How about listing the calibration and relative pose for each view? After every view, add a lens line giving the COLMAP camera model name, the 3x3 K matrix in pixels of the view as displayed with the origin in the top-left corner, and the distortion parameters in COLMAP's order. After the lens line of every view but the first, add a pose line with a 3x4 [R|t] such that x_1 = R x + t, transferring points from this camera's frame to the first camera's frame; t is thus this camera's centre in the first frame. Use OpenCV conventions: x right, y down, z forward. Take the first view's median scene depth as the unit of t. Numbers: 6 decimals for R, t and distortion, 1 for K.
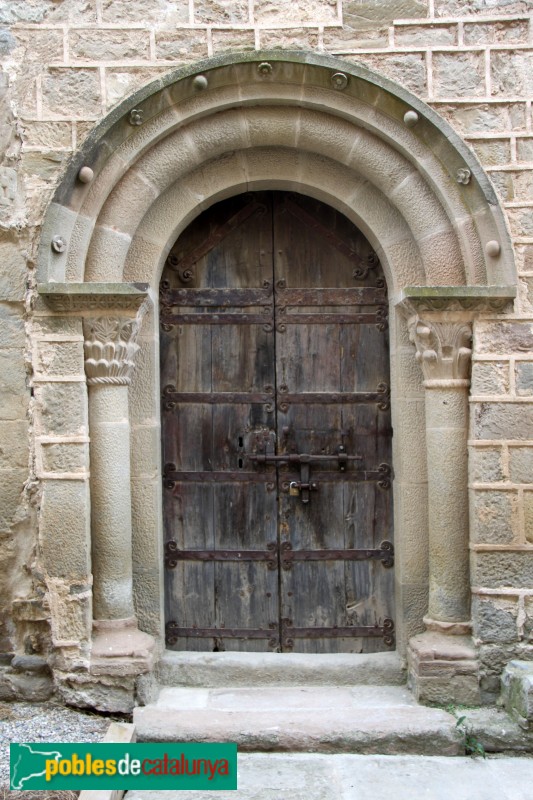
lens RADIAL K [[818.1, 0, 266.5], [0, 818.1, 400.0], [0, 0, 1]] dist [-0.072159, 0.325208]
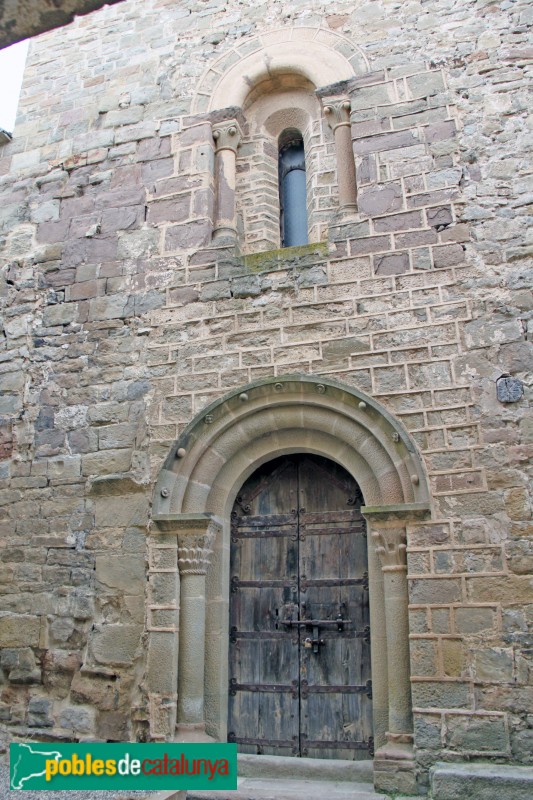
lens RADIAL K [[624.8, 0, 231.4], [0, 624.8, 410.6], [0, 0, 1]] dist [-0.165991, 0.158838]
pose [[0.953581, -0.088431, -0.287858, 0.275733], [-0.007707, 0.948430, -0.316892, 0.063077], [0.301037, 0.304401, 0.903724, -0.209864]]
